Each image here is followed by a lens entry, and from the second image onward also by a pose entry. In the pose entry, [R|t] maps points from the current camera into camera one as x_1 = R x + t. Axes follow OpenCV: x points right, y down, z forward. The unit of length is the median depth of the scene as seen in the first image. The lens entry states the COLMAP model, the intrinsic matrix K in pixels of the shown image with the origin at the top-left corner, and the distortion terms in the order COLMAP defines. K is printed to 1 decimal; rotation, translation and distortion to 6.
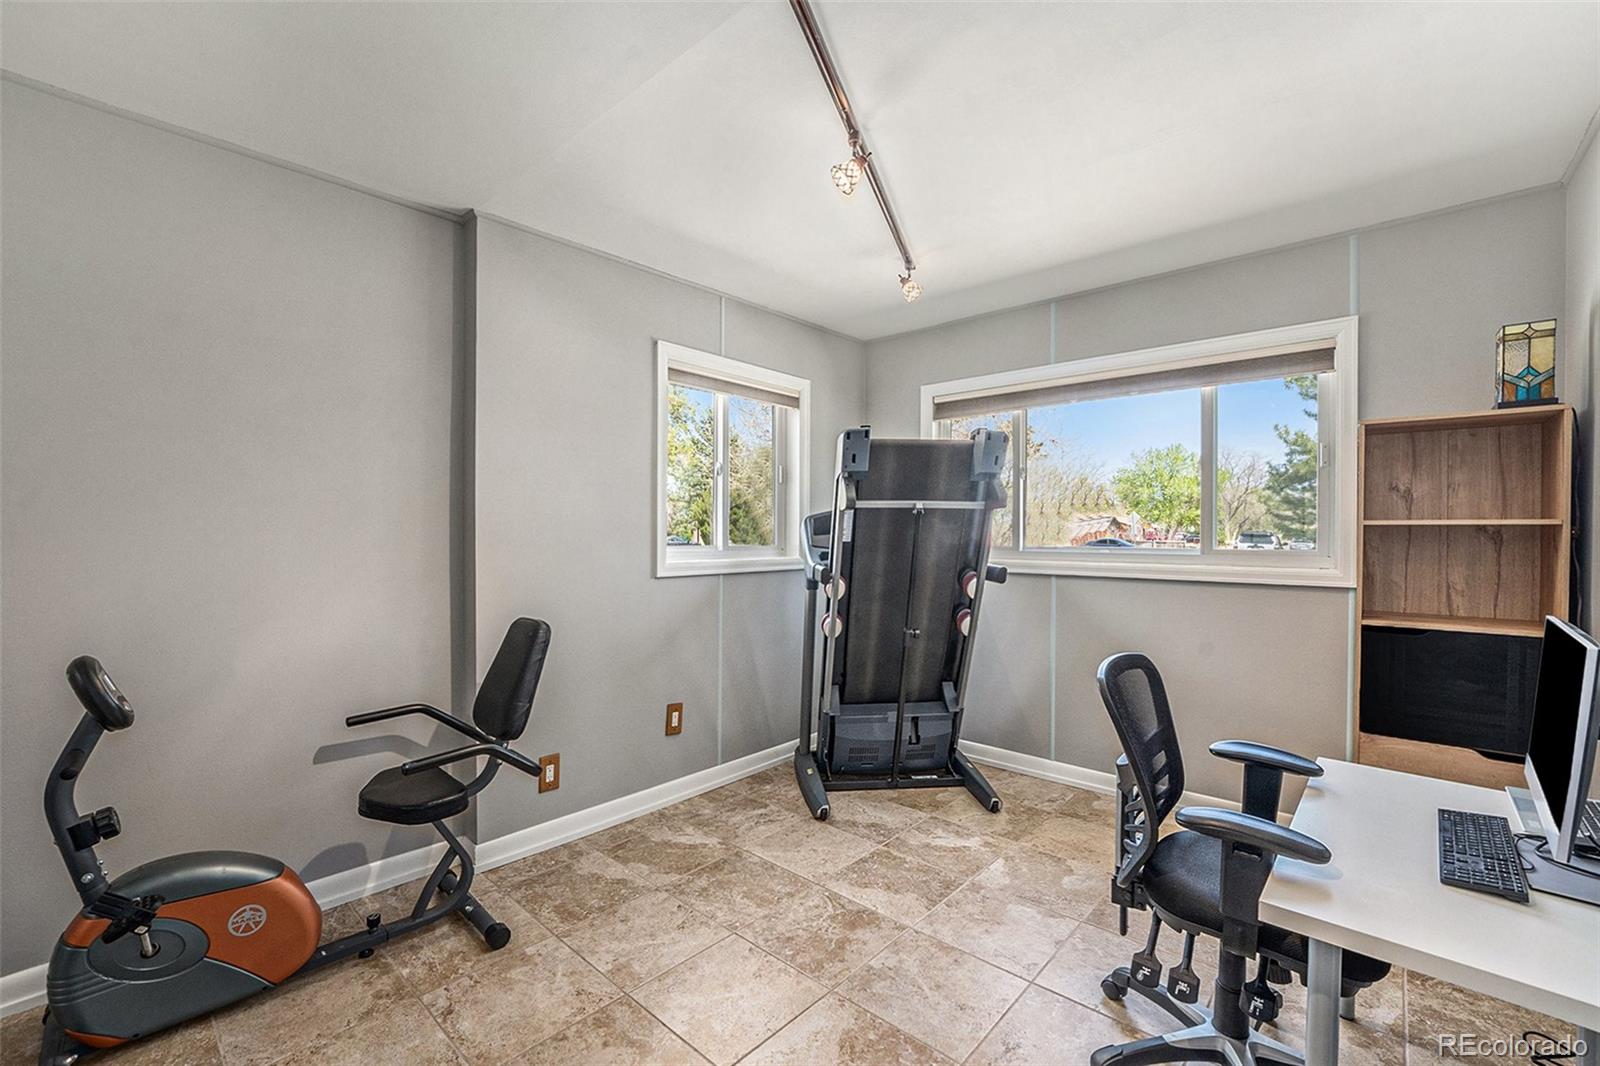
lens RADIAL K [[672.3, 0, 793.4], [0, 672.3, 542.4], [0, 0, 1]] dist [0.001323, 0.000122]
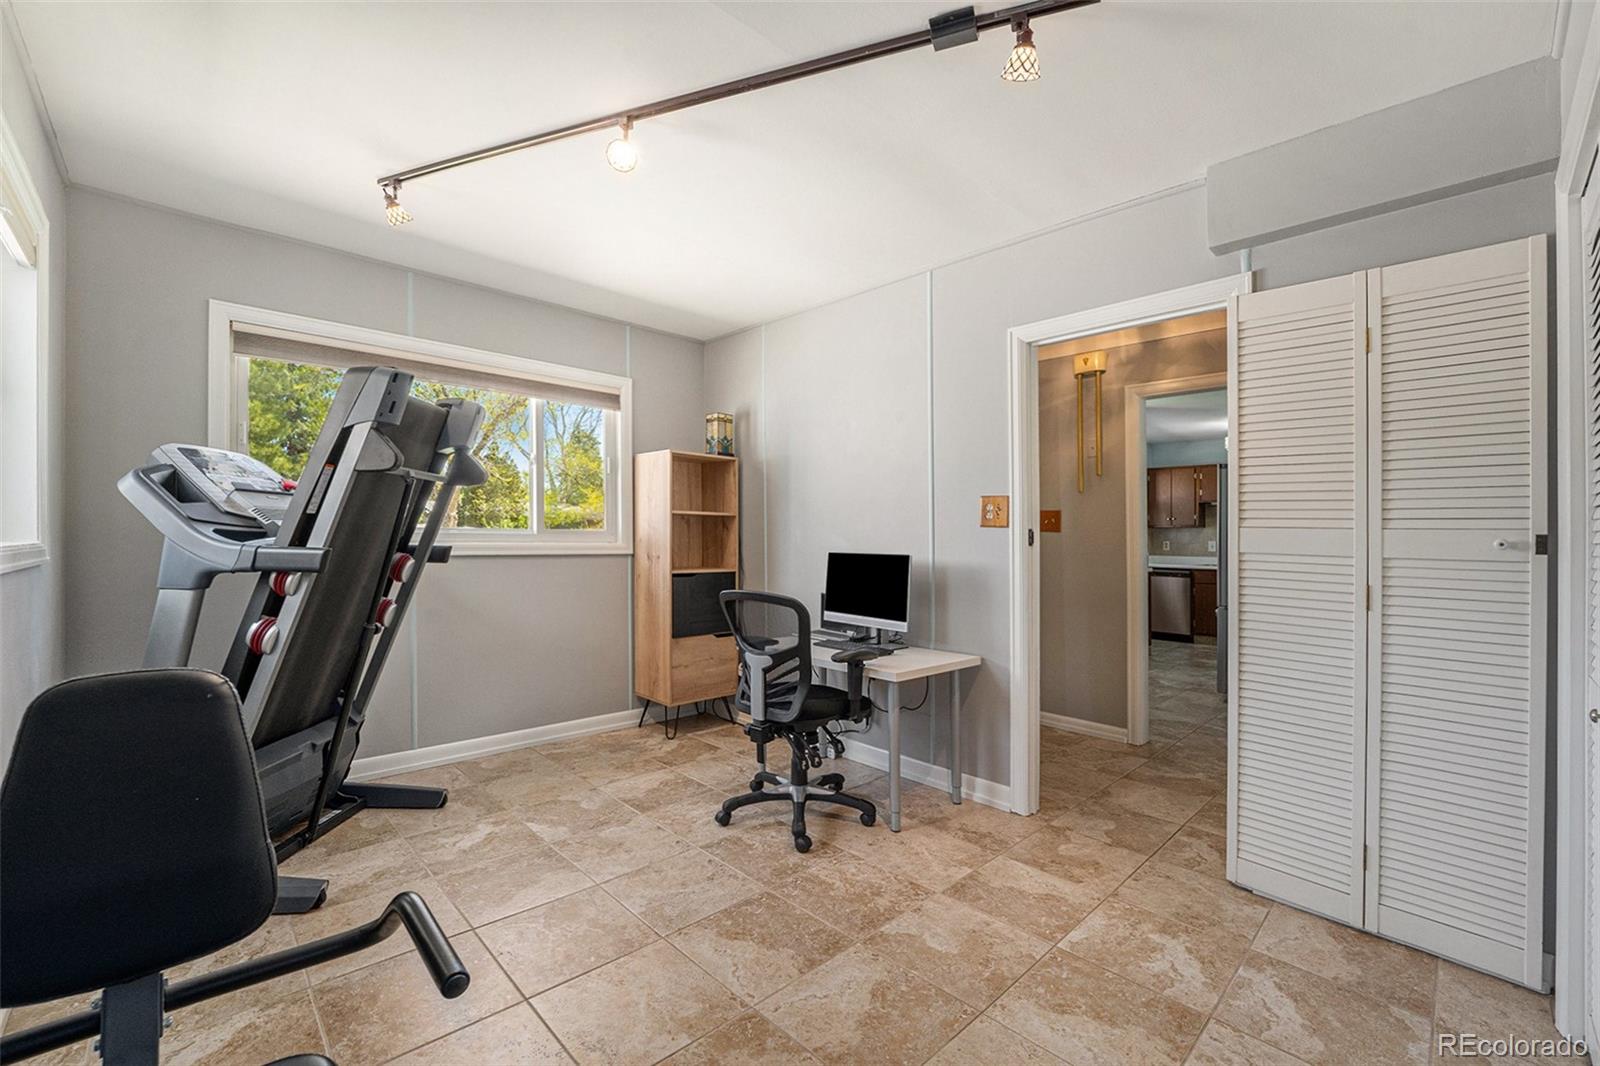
lens RADIAL K [[672.3, 0, 791.8], [0, 672.3, 531.1], [0, 0, 1]] dist [0.001323, 0.000122]
pose [[0.099705, 0.000507, 0.995017, -0.637278], [-0.000346, 1.000000, -0.000475, 0.015926], [-0.995017, -0.000297, 0.099706, 0.449479]]
